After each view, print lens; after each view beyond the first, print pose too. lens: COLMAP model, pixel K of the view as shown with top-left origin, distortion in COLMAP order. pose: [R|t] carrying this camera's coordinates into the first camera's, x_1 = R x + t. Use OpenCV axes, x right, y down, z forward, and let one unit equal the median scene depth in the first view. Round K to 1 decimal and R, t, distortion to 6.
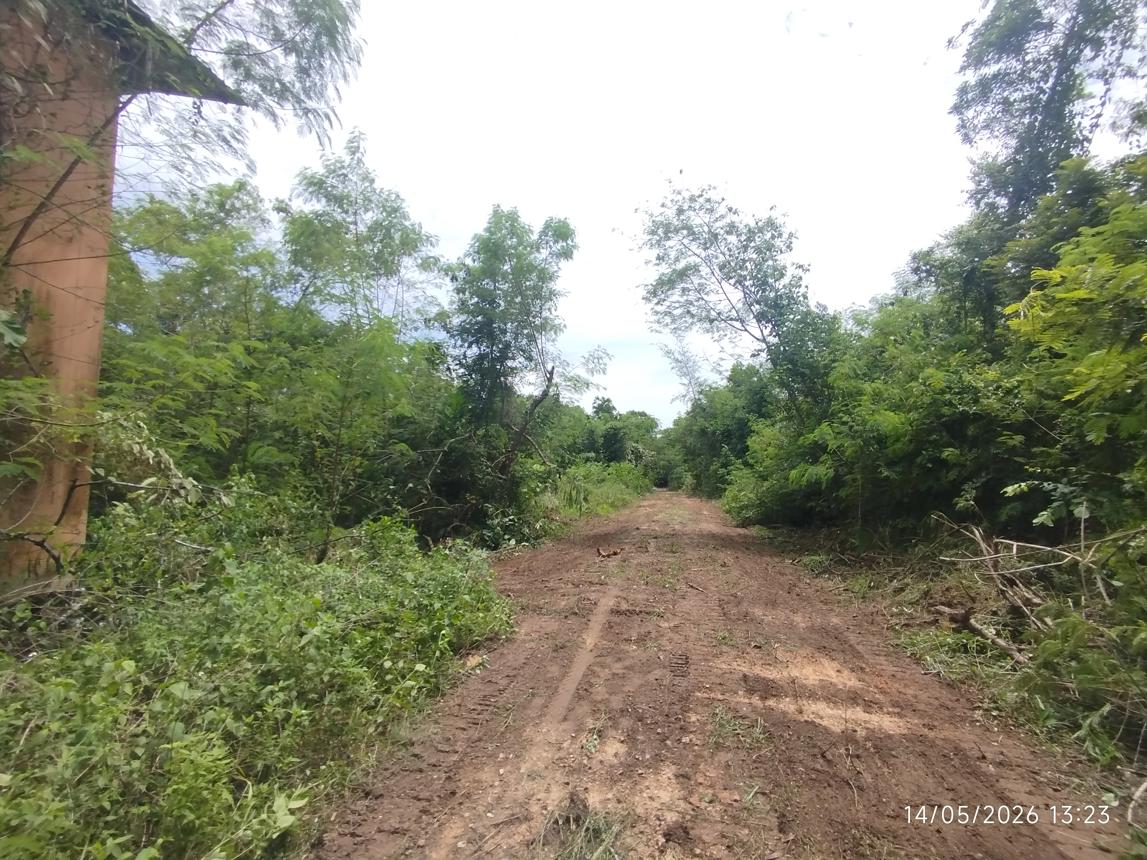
lens RADIAL K [[514.1, 0, 573.5], [0, 514.1, 430.0], [0, 0, 1]] dist [-0.014714, 0.008305]
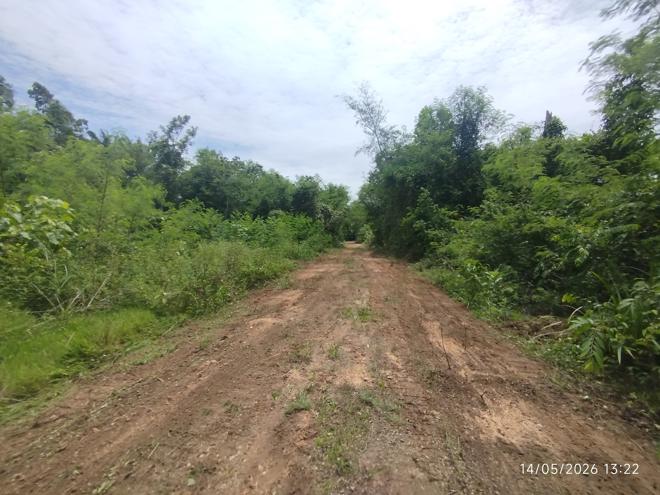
lens RADIAL K [[295.8, 0, 330.0], [0, 295.8, 247.5], [0, 0, 1]] dist [-0.014714, 0.008305]
pose [[0.995899, -0.017764, 0.088711, 0.076179], [0.005505, 0.990617, 0.136560, 0.034050], [-0.090304, -0.135511, 0.986652, 0.364768]]
